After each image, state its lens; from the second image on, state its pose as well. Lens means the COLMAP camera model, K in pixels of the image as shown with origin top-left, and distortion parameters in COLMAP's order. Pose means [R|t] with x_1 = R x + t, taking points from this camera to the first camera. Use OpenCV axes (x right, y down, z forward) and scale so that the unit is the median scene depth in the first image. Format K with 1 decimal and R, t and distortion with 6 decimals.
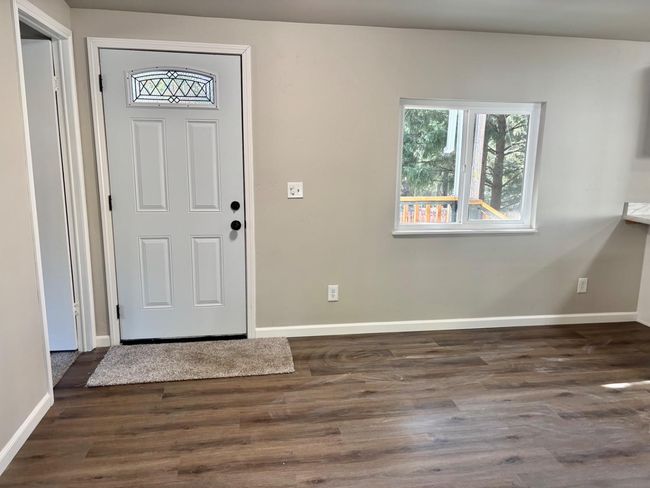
lens RADIAL K [[491.2, 0, 324.5], [0, 491.2, 248.0], [0, 0, 1]] dist [0.013024, -0.006370]
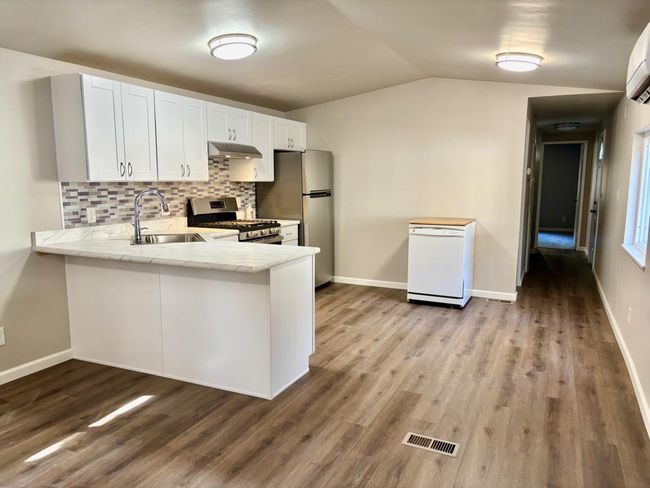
lens RADIAL K [[492.1, 0, 315.9], [0, 492.1, 249.1], [0, 0, 1]] dist [0.030279, 0.000693]
pose [[0.576513, -0.126264, 0.807273, 0.209884], [0.167571, 0.985259, 0.034432, -0.009517], [-0.799720, 0.115425, 0.589173, 0.089405]]
